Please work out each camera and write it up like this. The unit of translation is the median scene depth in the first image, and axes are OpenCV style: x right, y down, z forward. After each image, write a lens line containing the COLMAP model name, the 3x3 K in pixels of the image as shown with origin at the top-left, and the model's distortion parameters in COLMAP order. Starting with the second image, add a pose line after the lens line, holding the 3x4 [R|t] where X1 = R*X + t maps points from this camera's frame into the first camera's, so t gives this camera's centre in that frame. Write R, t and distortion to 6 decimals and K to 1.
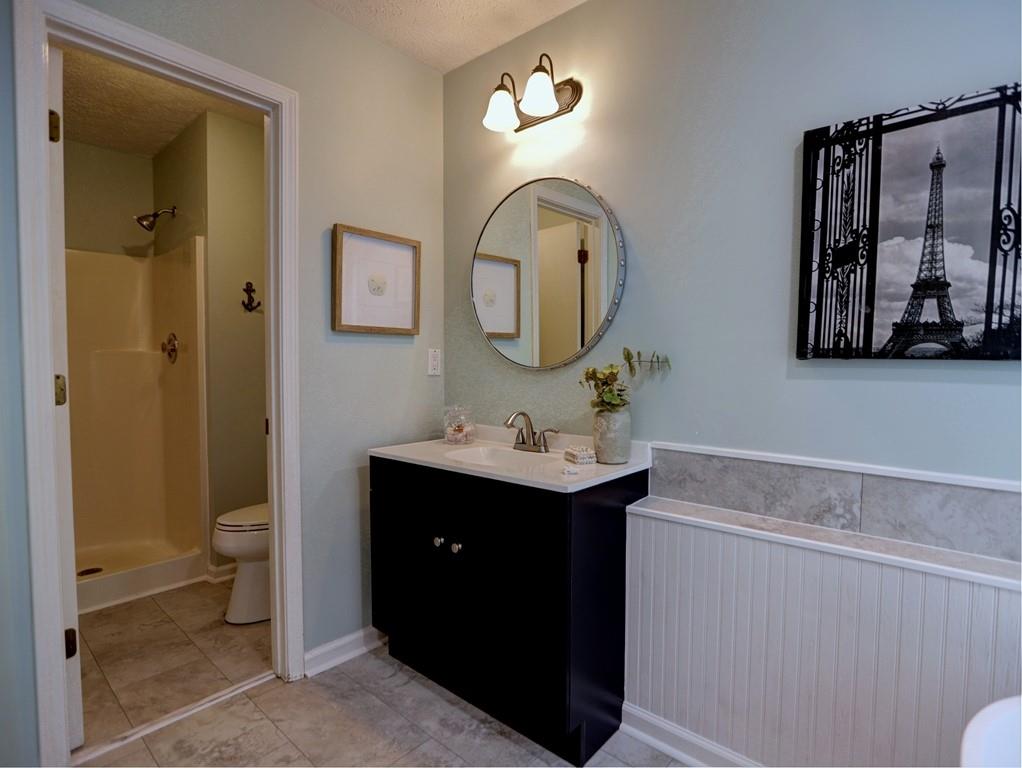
lens RADIAL K [[528.3, 0, 510.2], [0, 528.3, 389.4], [0, 0, 1]] dist [-0.050097, 0.020875]
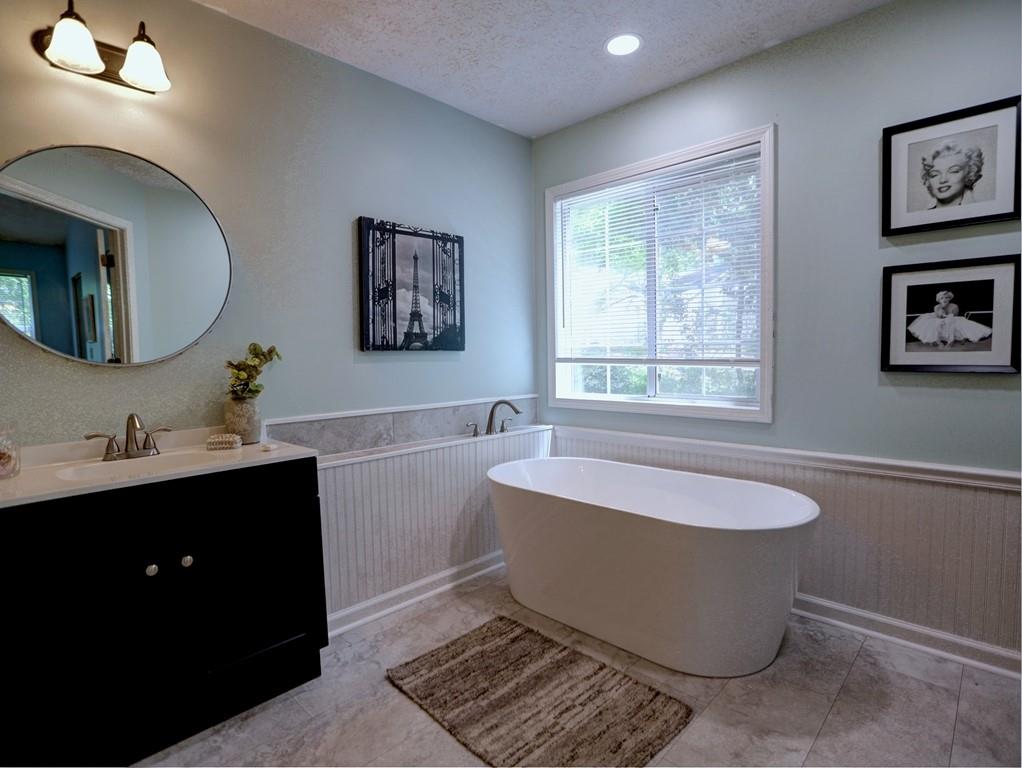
lens RADIAL K [[528.3, 0, 508.6], [0, 528.3, 382.9], [0, 0, 1]] dist [-0.050097, 0.020875]
pose [[0.067178, -0.062991, 0.995751, -1.202171], [0.069457, 0.995879, 0.058313, -0.025468], [-0.995320, 0.065245, 0.071276, 0.463671]]
